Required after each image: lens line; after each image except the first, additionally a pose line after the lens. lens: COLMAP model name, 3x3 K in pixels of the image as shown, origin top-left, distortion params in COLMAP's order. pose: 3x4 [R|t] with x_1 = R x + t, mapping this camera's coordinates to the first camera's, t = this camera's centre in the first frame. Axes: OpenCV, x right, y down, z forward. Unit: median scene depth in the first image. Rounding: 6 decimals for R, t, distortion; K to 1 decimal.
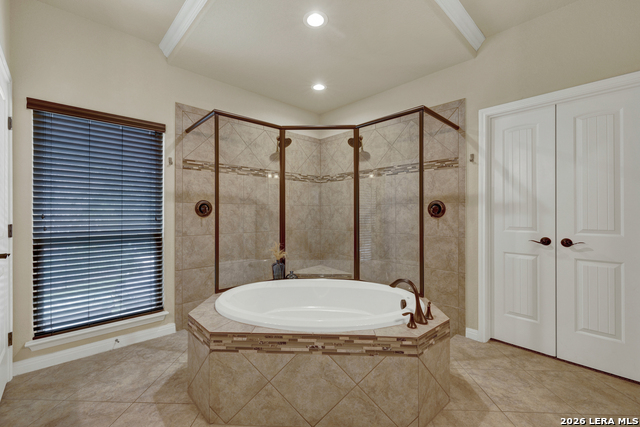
lens RADIAL K [[273.1, 0, 320.5], [0, 273.1, 215.1], [0, 0, 1]] dist [0.001522, 0.000077]
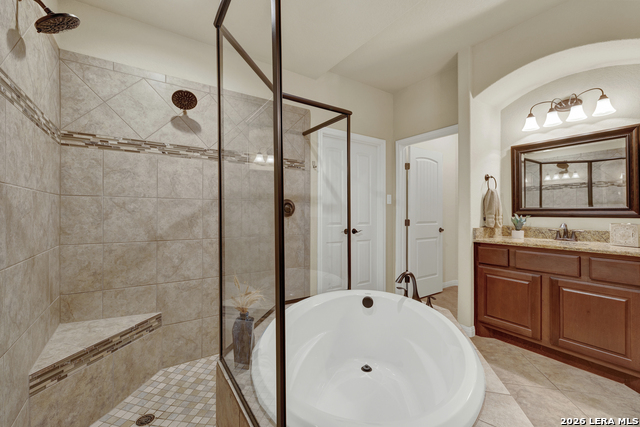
lens RADIAL K [[273.1, 0, 320.6], [0, 273.1, 211.1], [0, 0, 1]] dist [0.001522, 0.000077]
pose [[0.178135, 0.008304, 0.983971, -0.546310], [0.002719, 0.999956, -0.008931, -0.001337], [-0.984002, 0.004266, 0.178105, 0.722794]]
